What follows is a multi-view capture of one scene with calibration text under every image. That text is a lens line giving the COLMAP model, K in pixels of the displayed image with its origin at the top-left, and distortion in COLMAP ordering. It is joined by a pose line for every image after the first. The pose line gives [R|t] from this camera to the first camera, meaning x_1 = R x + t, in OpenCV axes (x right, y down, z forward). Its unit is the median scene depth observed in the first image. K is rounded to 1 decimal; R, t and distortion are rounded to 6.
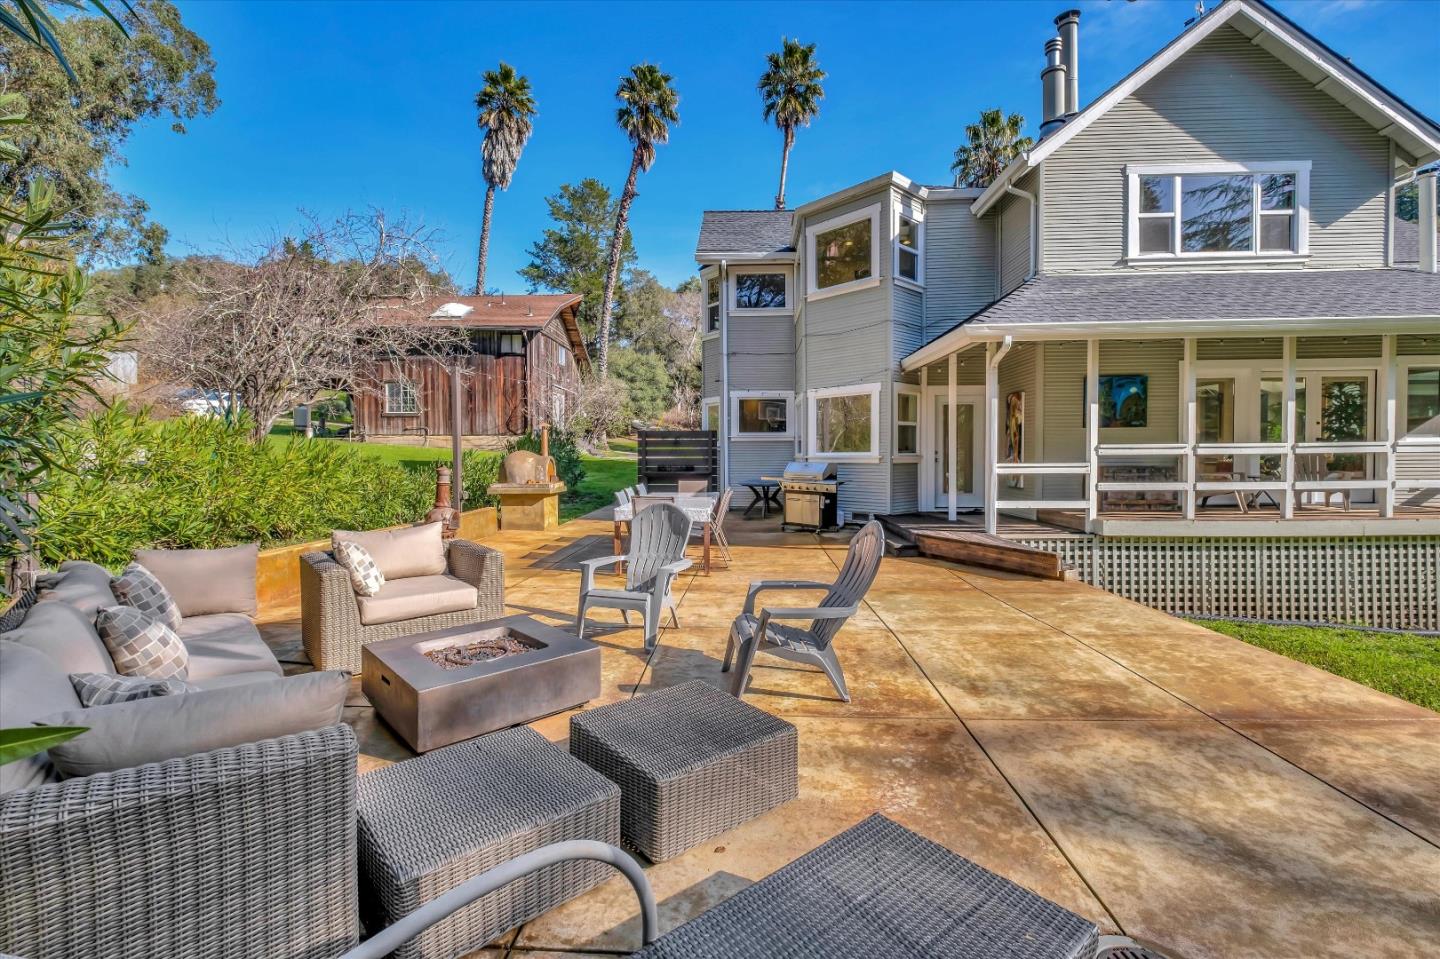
lens RADIAL K [[627.8, 0, 718.8], [0, 627.8, 476.0], [0, 0, 1]] dist [0.004279, -0.004455]
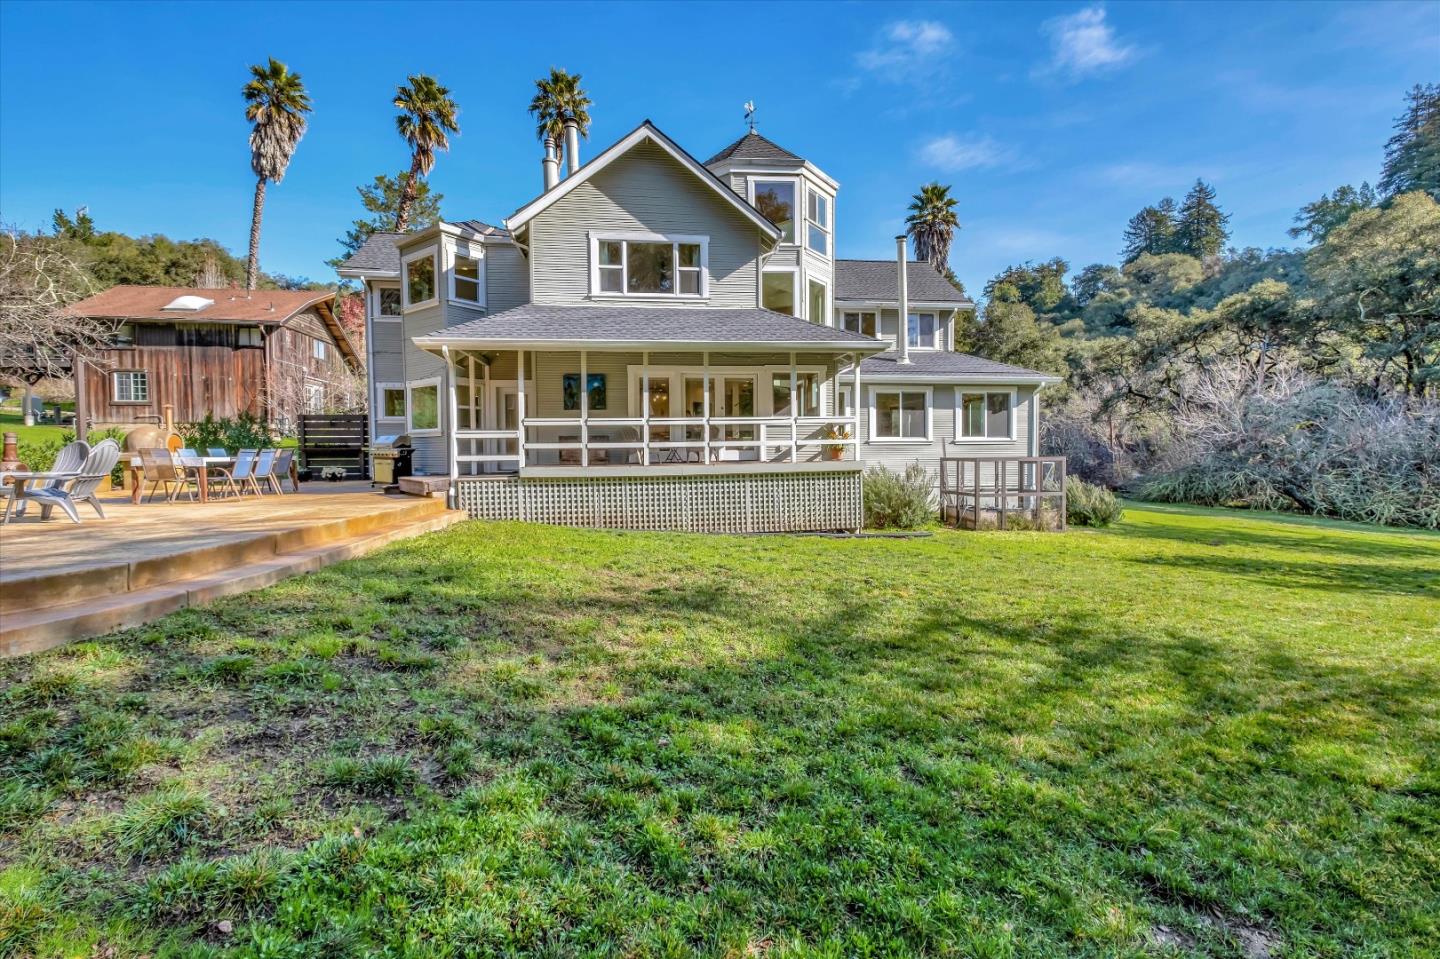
lens RADIAL K [[627.8, 0, 721.3], [0, 627.8, 475.3], [0, 0, 1]] dist [0.004279, -0.004455]
pose [[0.982401, -0.009853, 0.186524, 0.584034], [0.009809, 0.999951, 0.001162, 0.067542], [-0.186526, 0.000688, 0.982450, -0.436833]]
